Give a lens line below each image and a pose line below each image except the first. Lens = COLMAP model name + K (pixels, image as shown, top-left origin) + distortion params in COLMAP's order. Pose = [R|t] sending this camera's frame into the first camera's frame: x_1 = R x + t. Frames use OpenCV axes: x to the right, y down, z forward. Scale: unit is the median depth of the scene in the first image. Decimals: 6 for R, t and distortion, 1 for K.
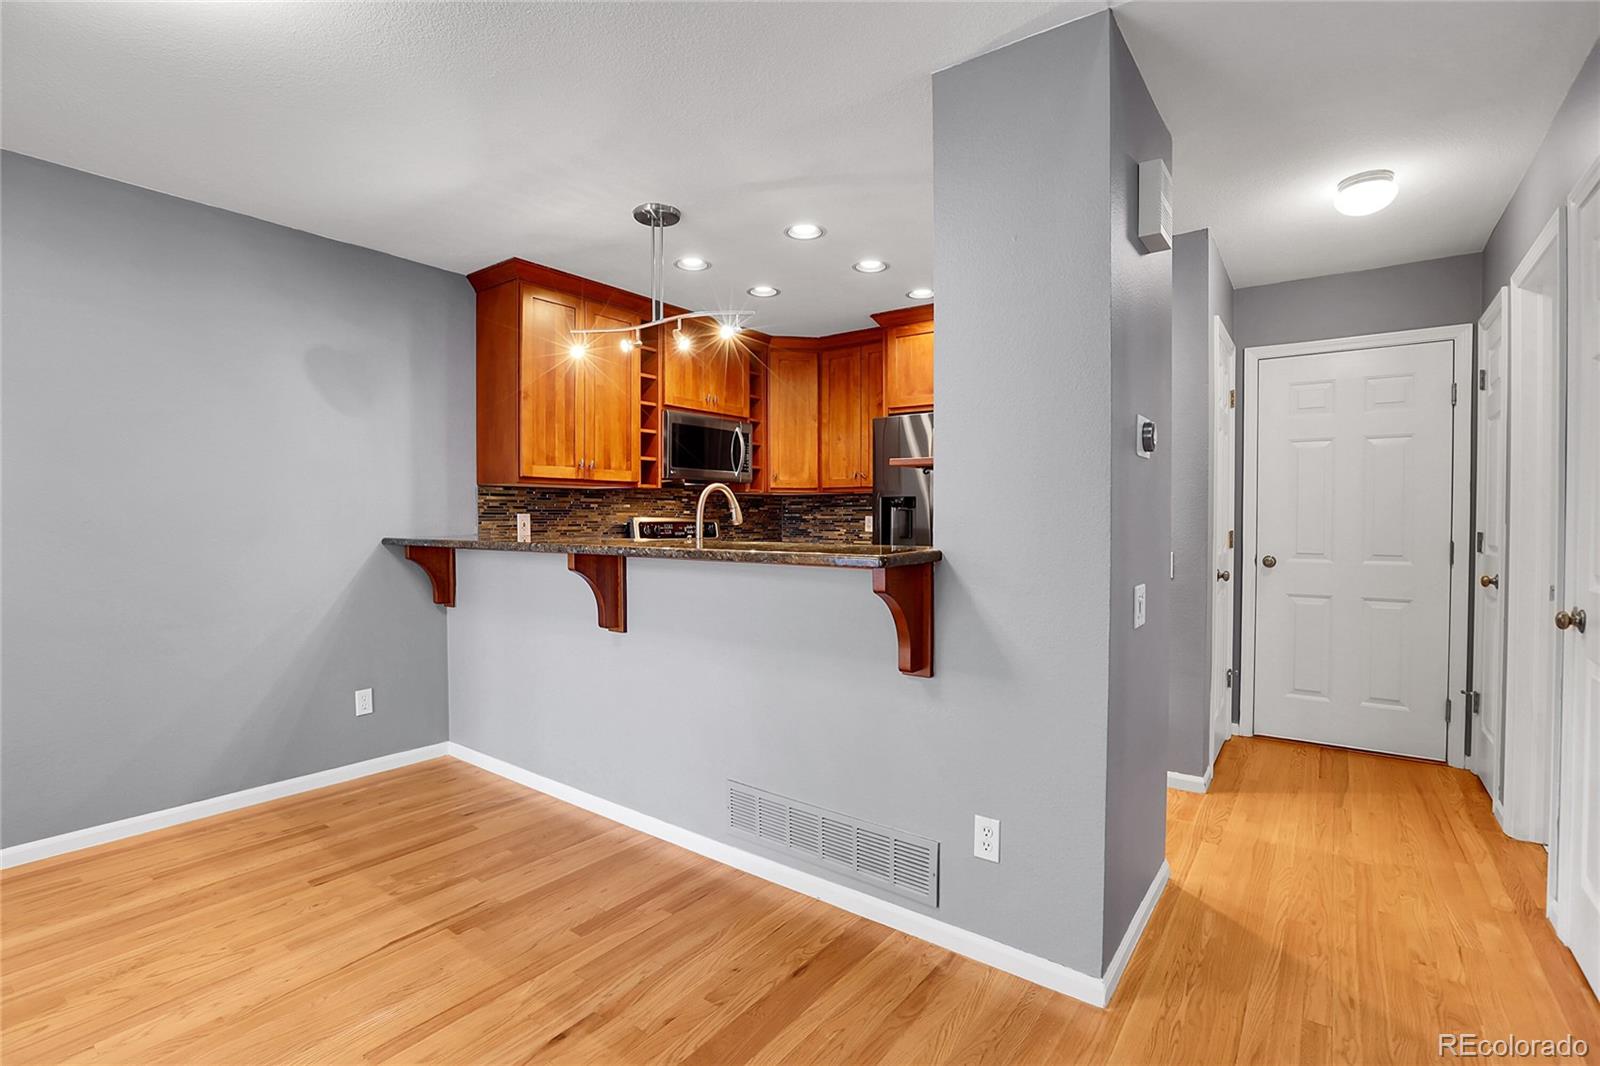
lens RADIAL K [[732.1, 0, 800.0], [0, 732.1, 533.0], [0, 0, 1]] dist [-0.064144, 0.027974]
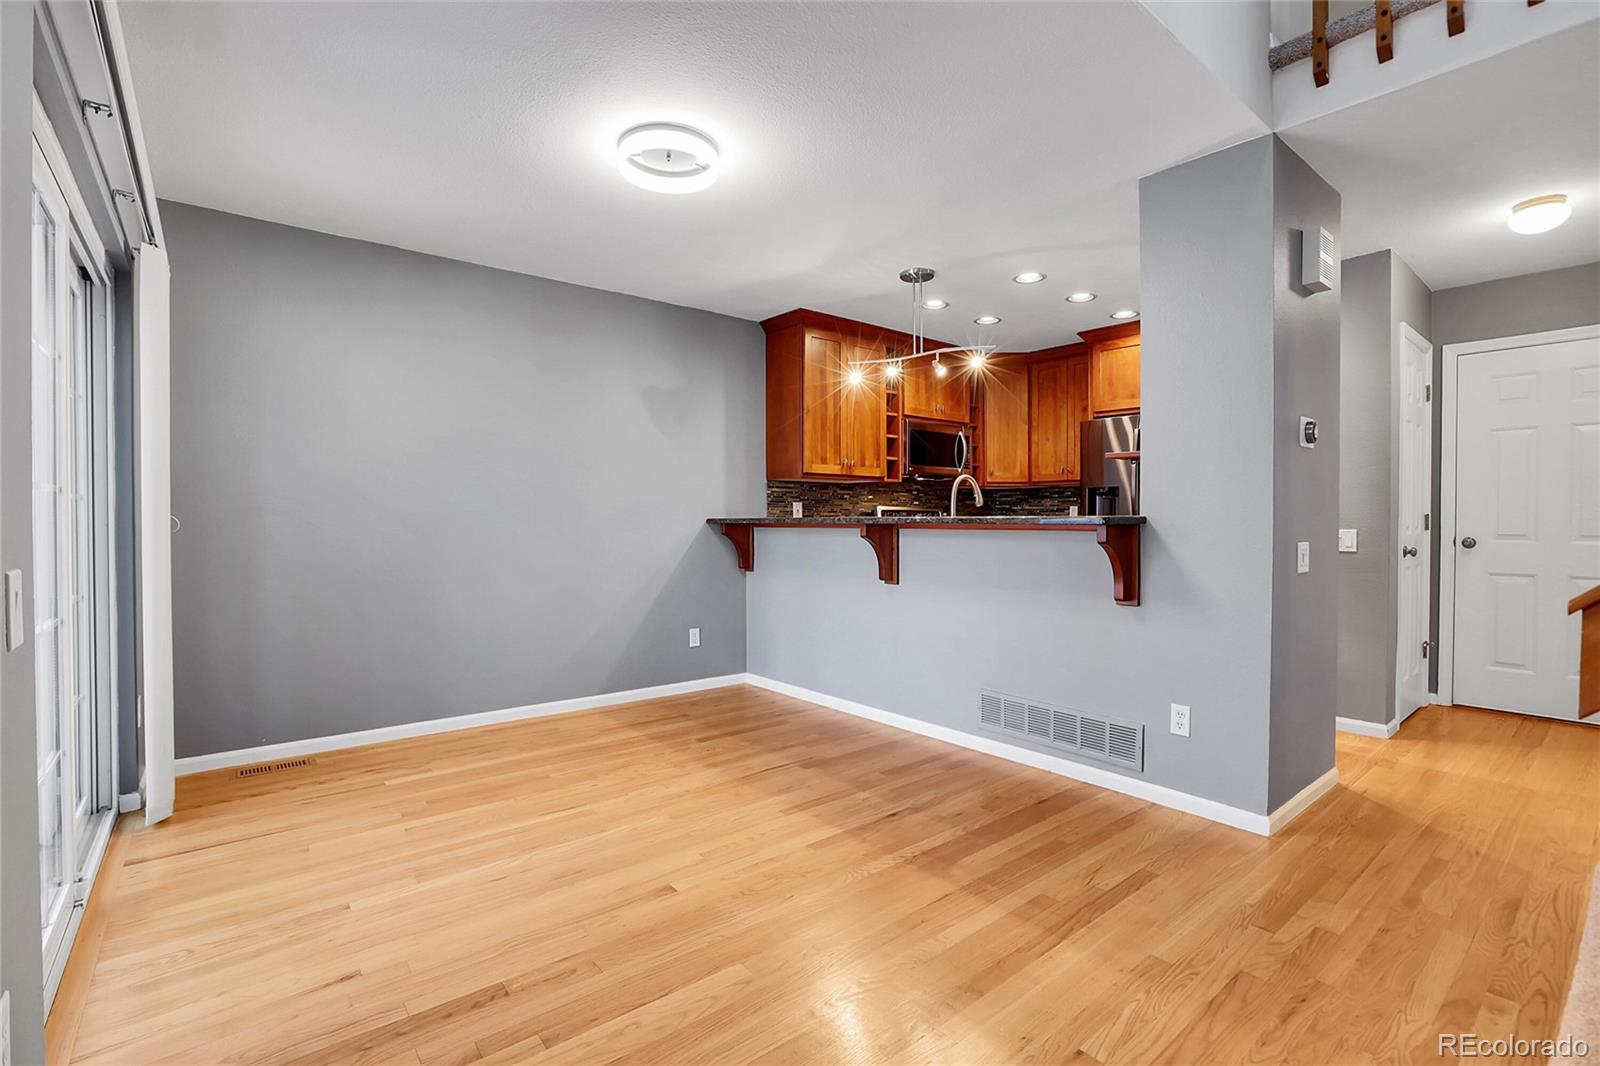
lens RADIAL K [[732.1, 0, 800.0], [0, 732.1, 533.0], [0, 0, 1]] dist [-0.064144, 0.027974]
pose [[0.970303, 0.003940, -0.241862, -0.066634], [-0.004912, 0.999982, -0.003416, 0.035810], [0.241844, 0.004503, 0.970305, -0.291668]]
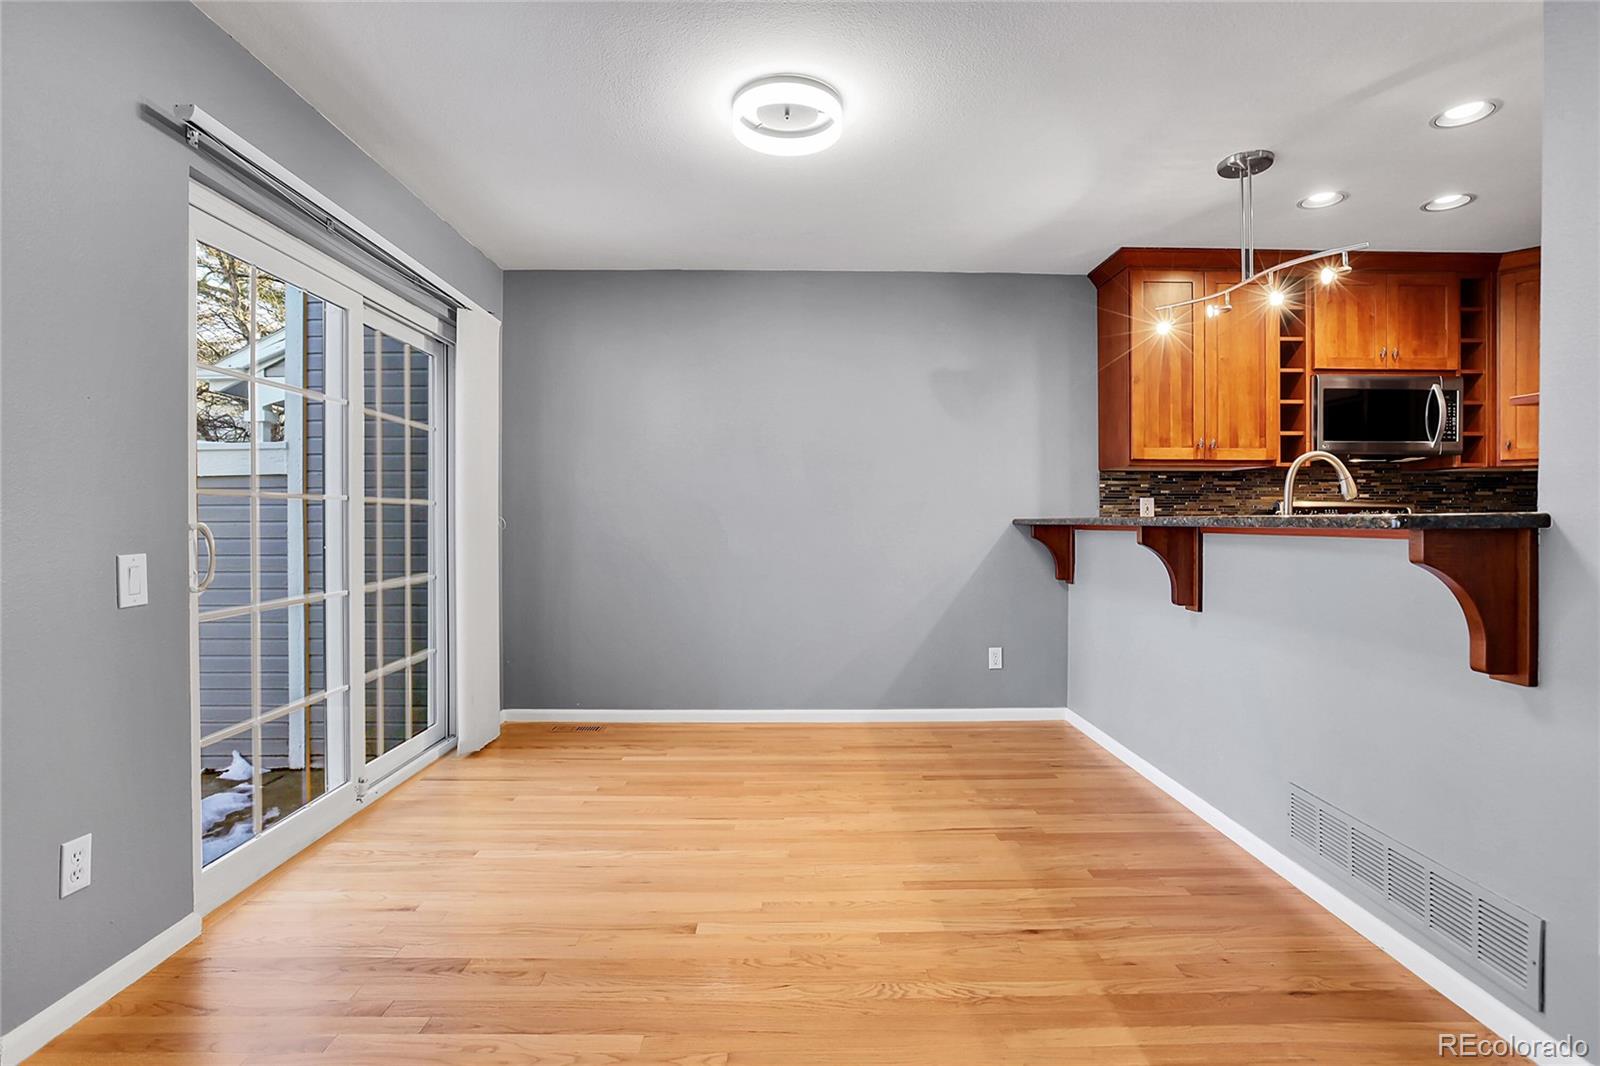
lens RADIAL K [[774.5, 0, 802.0], [0, 774.5, 528.8], [0, 0, 1]] dist [-0.051448, 0.022332]
pose [[0.609663, 0.008332, -0.792617, 0.185212], [-0.017135, 0.999850, -0.002669, 0.029885], [0.792475, 0.015209, 0.609715, -0.026865]]
